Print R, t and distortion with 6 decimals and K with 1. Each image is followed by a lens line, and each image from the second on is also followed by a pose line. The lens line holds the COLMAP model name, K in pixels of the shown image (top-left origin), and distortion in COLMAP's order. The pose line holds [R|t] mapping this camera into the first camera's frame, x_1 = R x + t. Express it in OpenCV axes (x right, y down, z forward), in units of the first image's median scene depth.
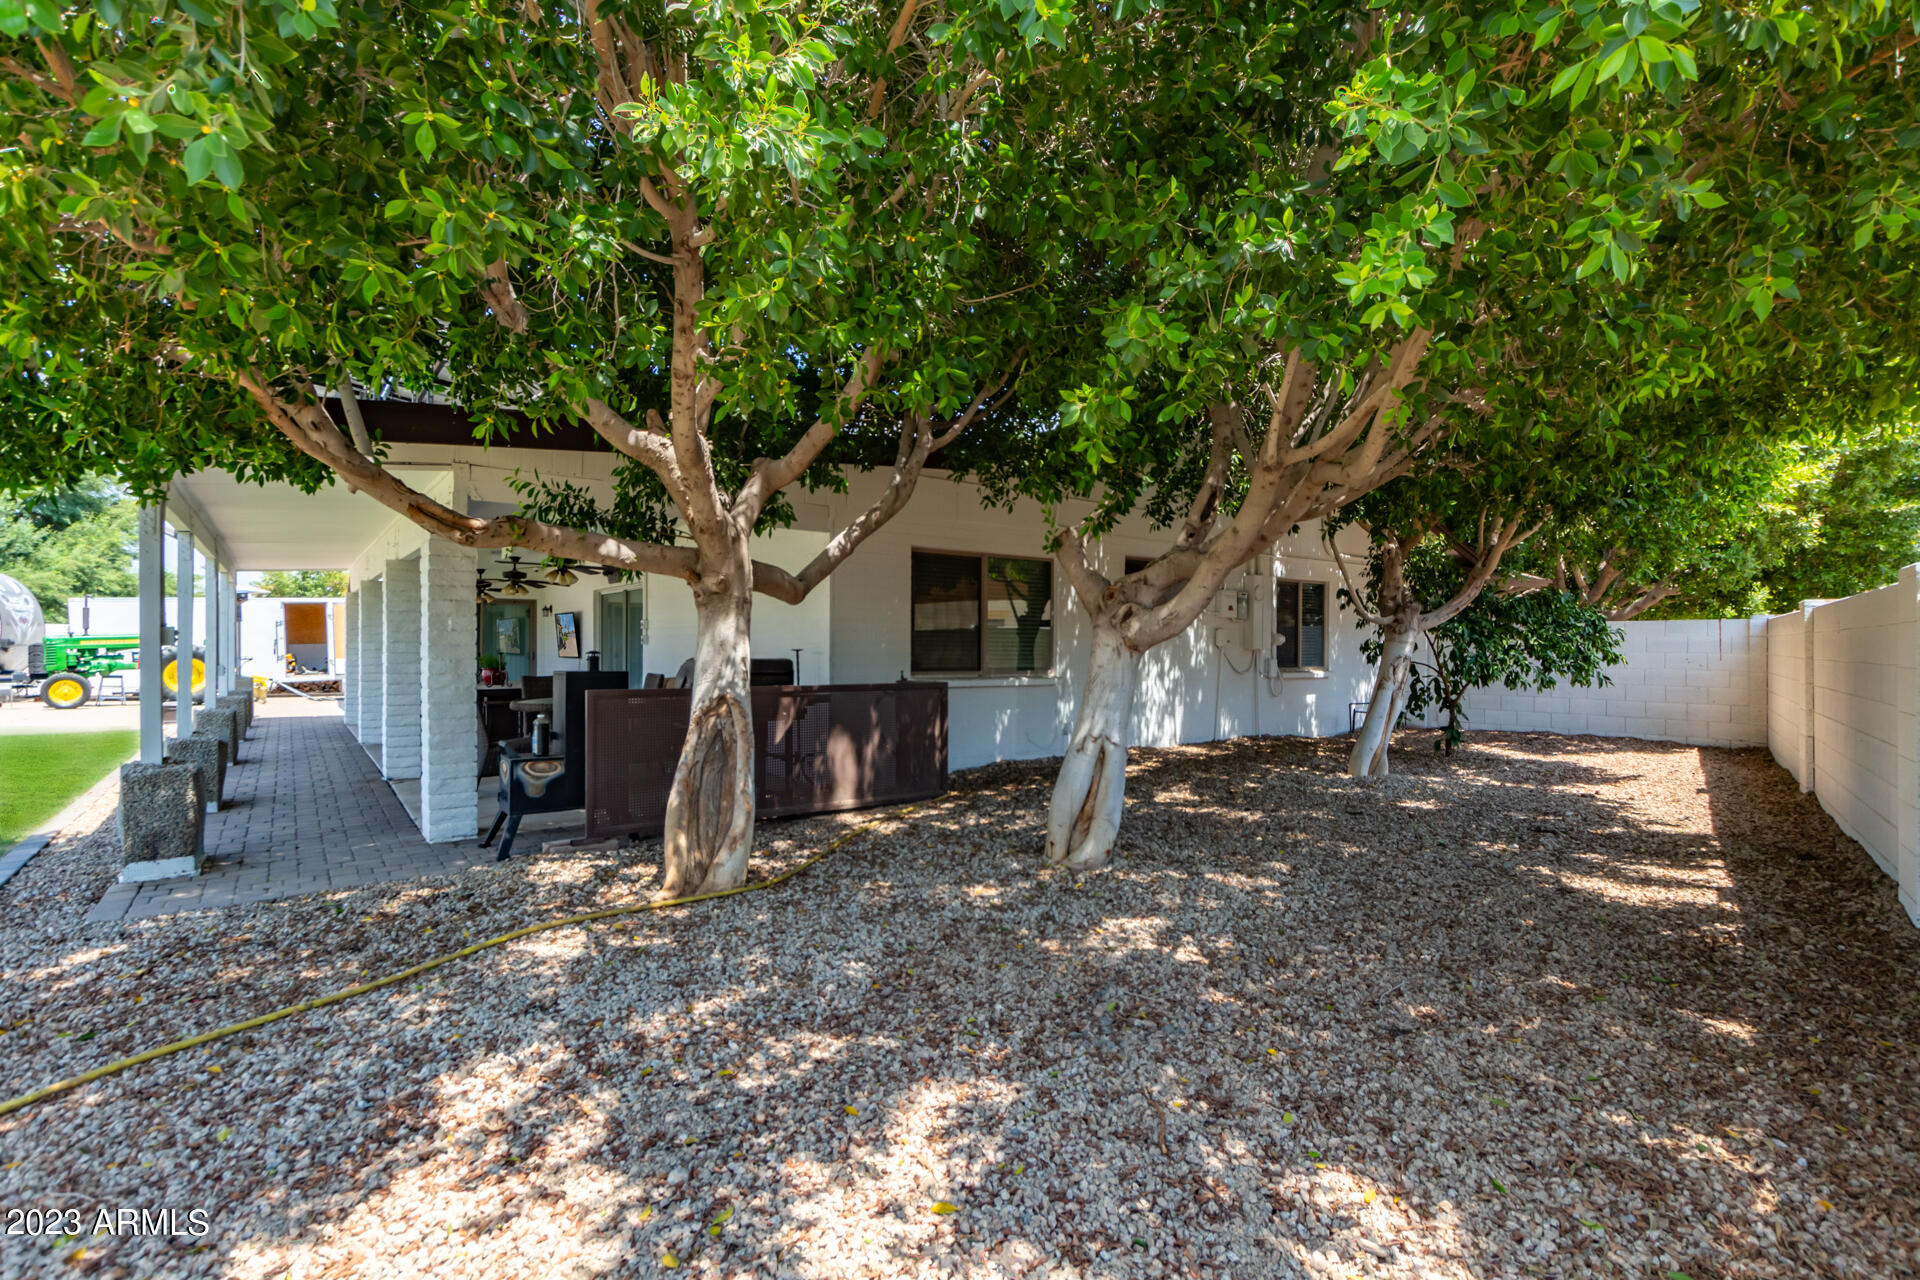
lens RADIAL K [[877.6, 0, 930.1], [0, 877.6, 648.4], [0, 0, 1]] dist [0.001557, 0.000231]
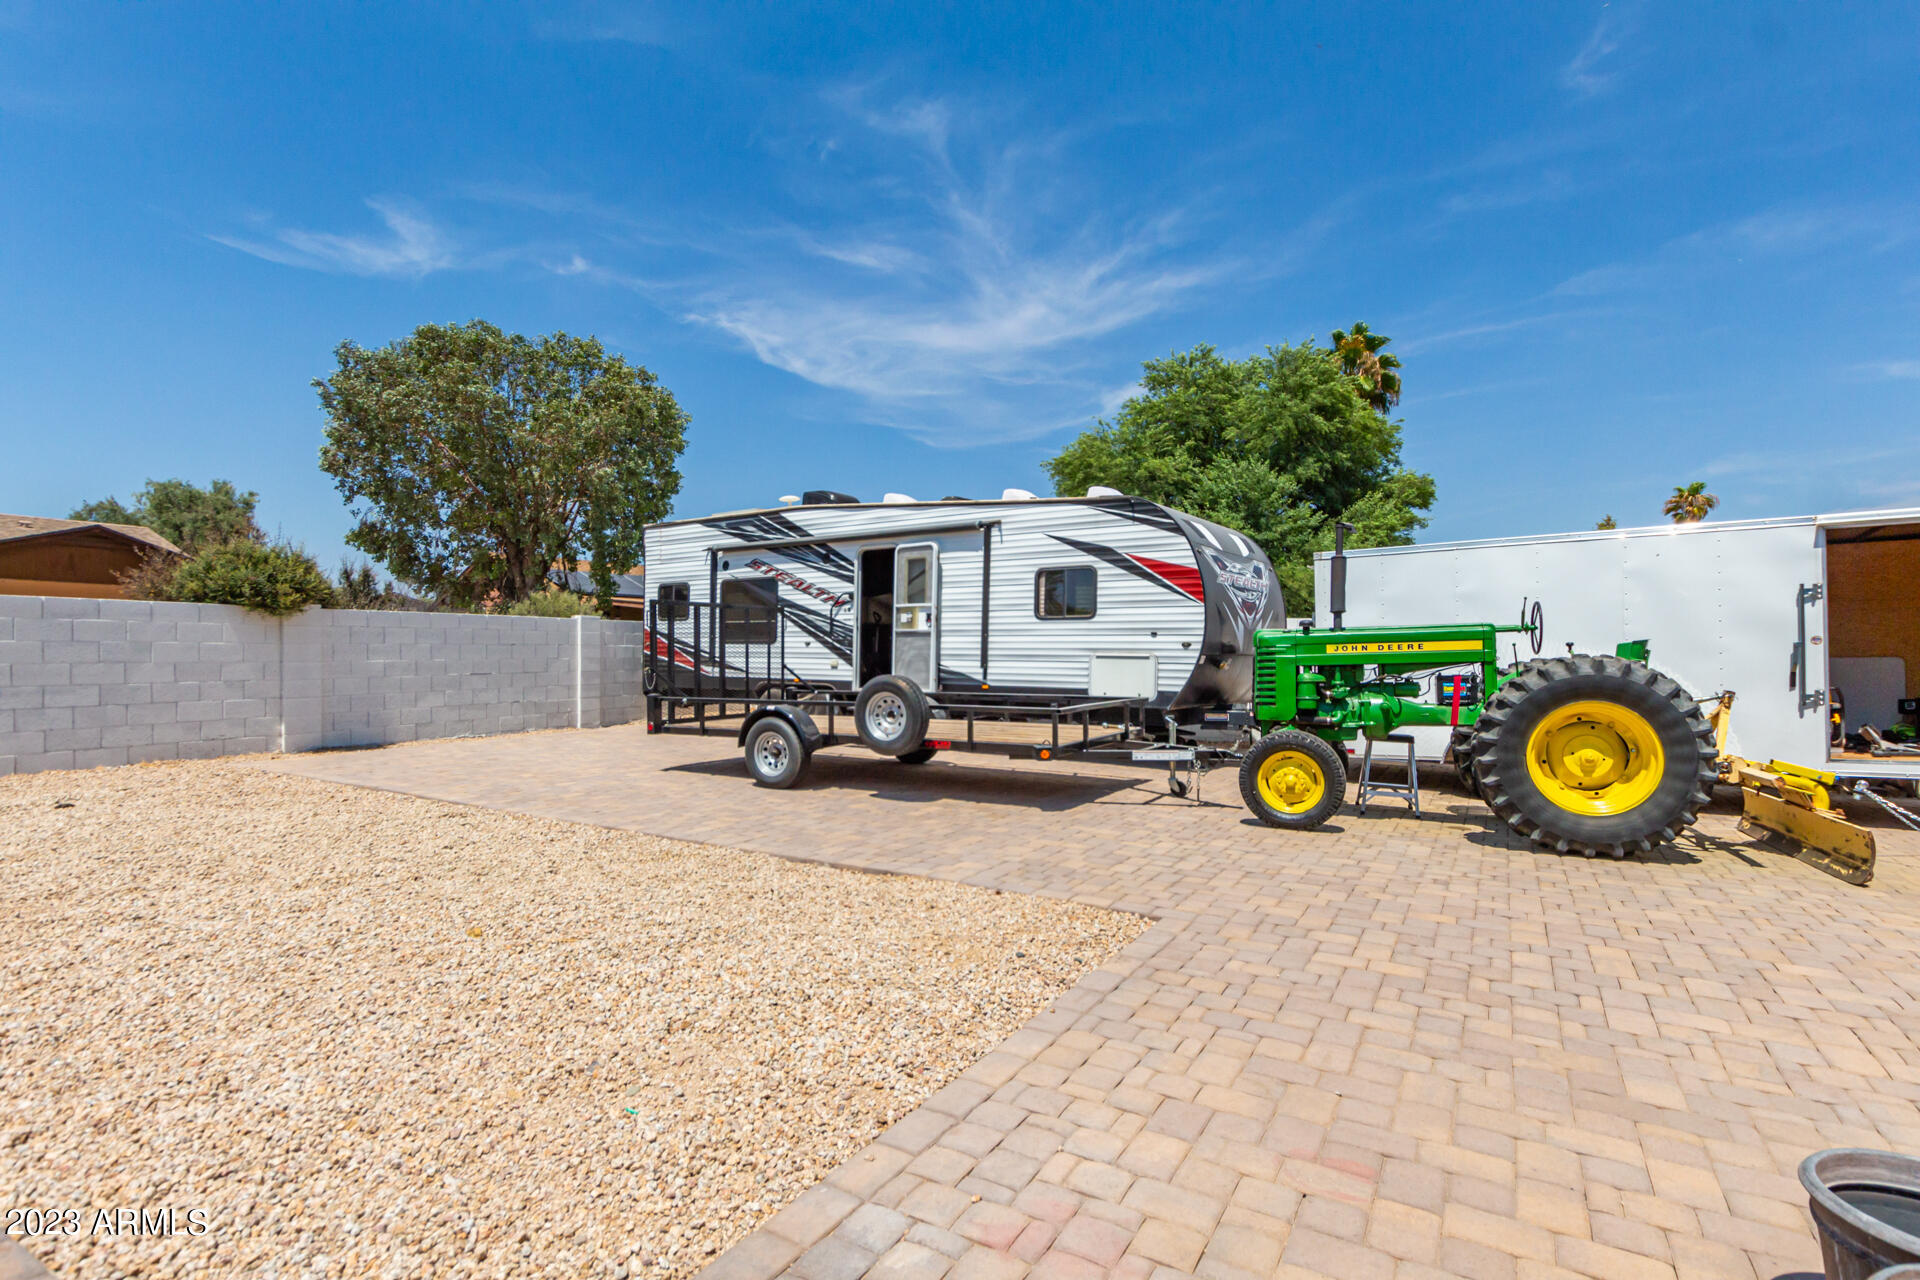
lens RADIAL K [[886.5, 0, 960.0], [0, 886.5, 640.0], [0, 0, 1]] dist [0.007821, 0.000201]
pose [[0.365013, -0.013106, -0.930910, -0.659374], [-0.013638, 0.999718, -0.019422, -0.000685], [0.930903, 0.019785, 0.364731, 0.704975]]
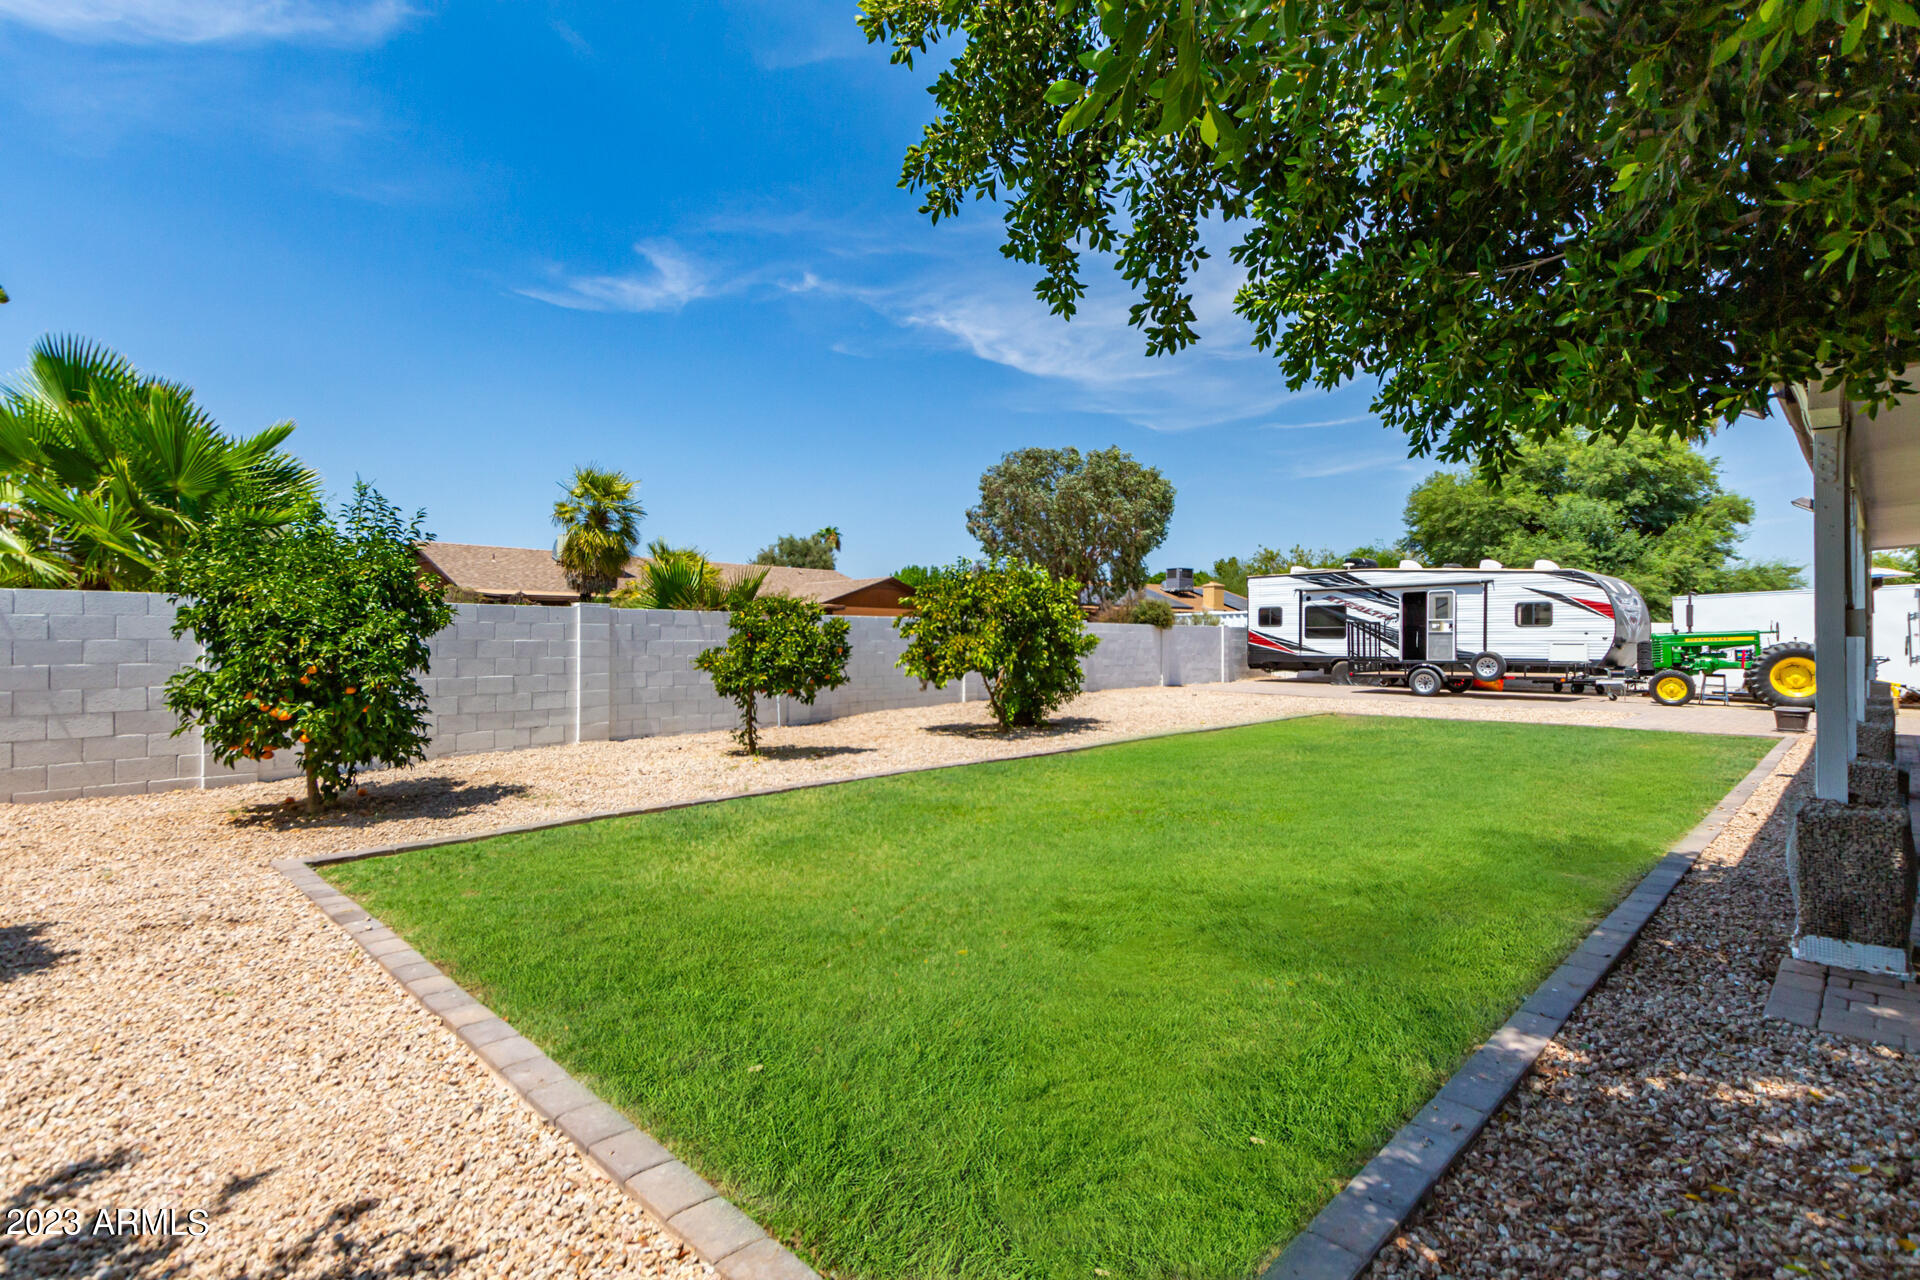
lens RADIAL K [[886.5, 0, 960.0], [0, 886.5, 640.0], [0, 0, 1]] dist [0.007821, 0.000201]
pose [[0.128747, -0.003662, -0.991671, -0.067616], [-0.005187, 0.999977, -0.004366, 0.001956], [0.991664, 0.005705, 0.128725, 0.052613]]
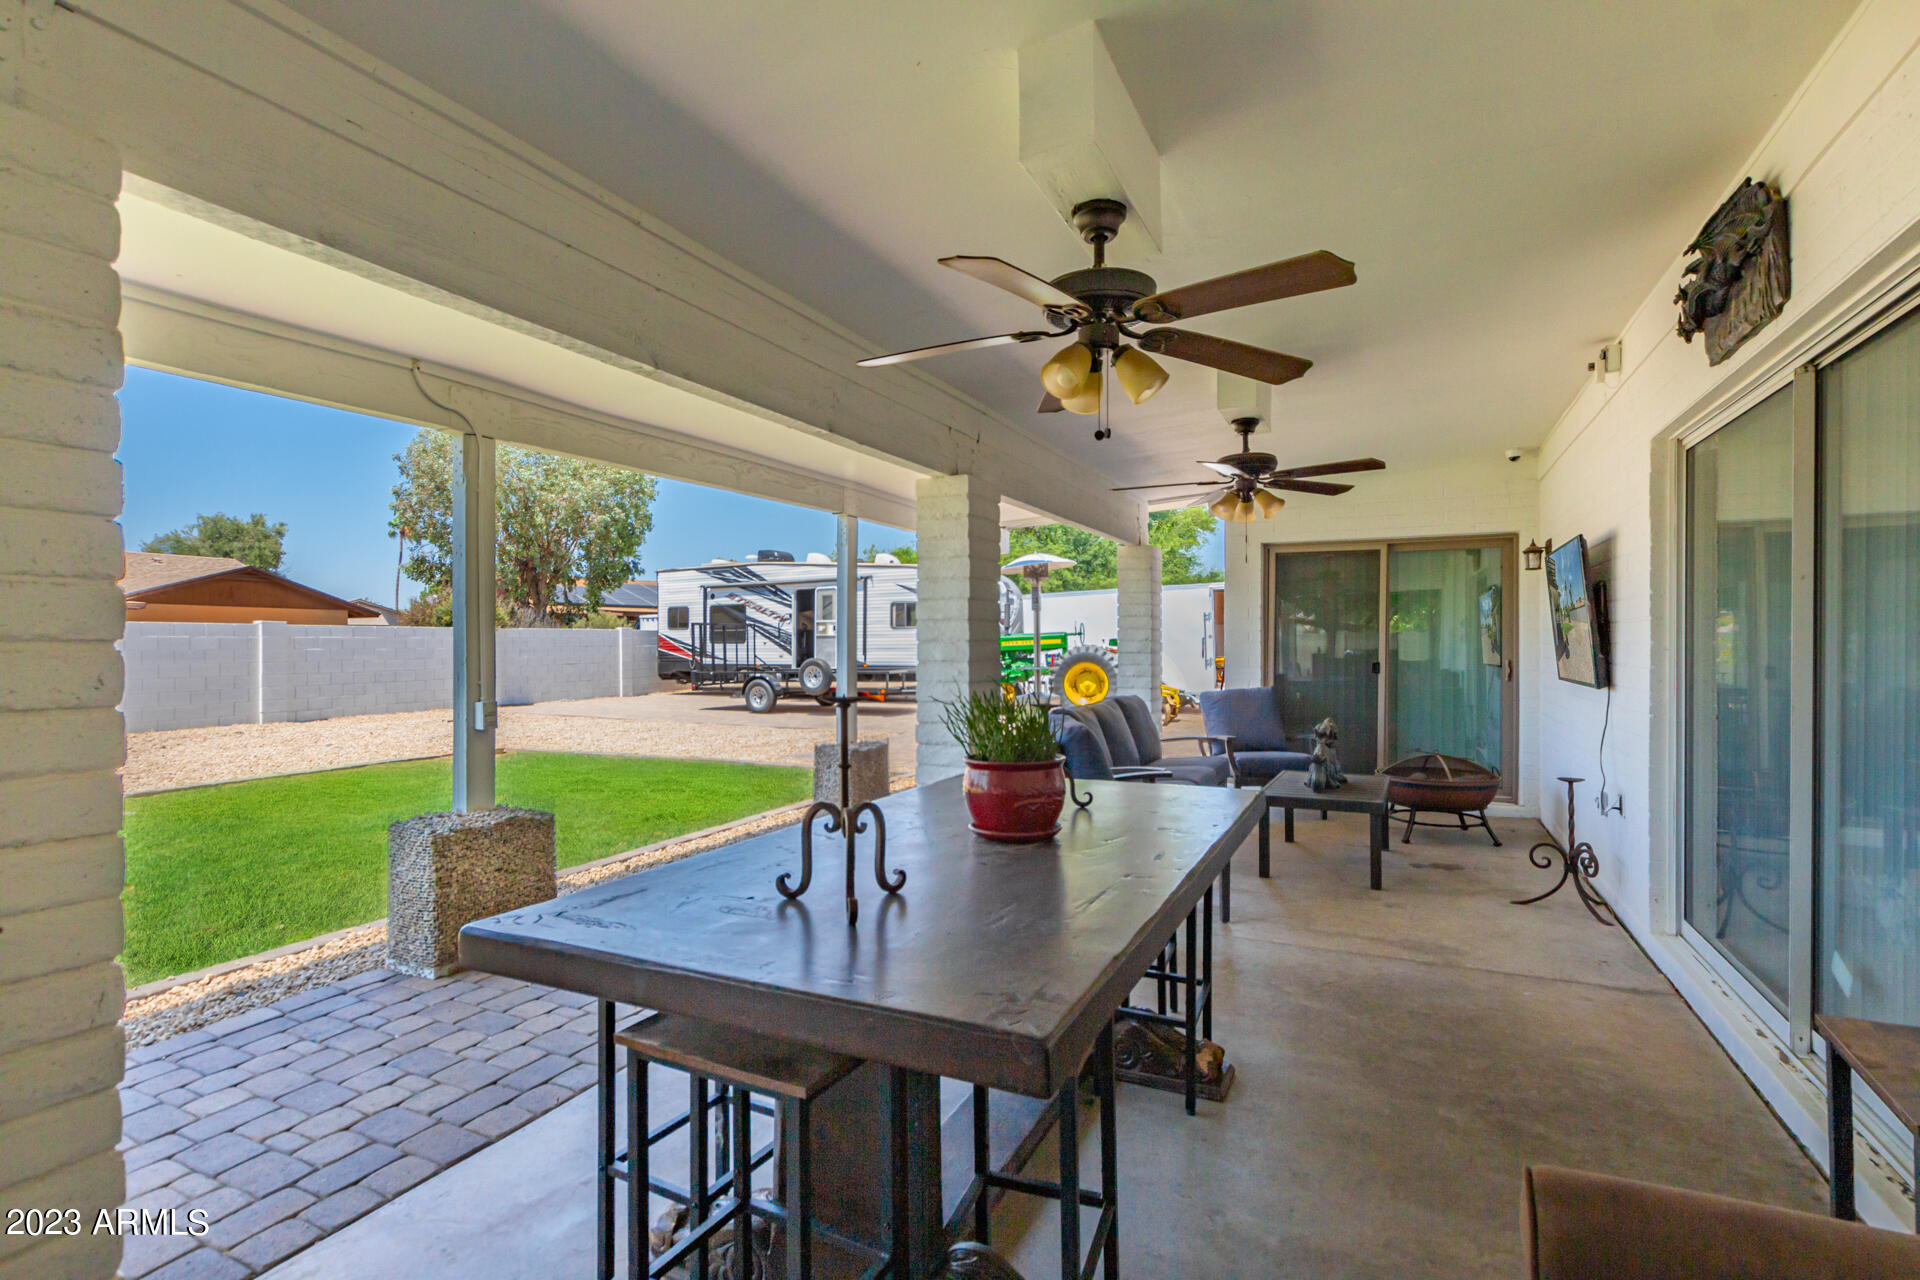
lens RADIAL K [[877.6, 0, 930.1], [0, 877.6, 648.4], [0, 0, 1]] dist [0.001557, 0.000231]
pose [[0.417692, -0.001093, -0.908588, -0.194036], [0.003096, 0.999995, 0.000220, -0.002050], [0.908583, -0.002905, 0.417693, 0.559267]]
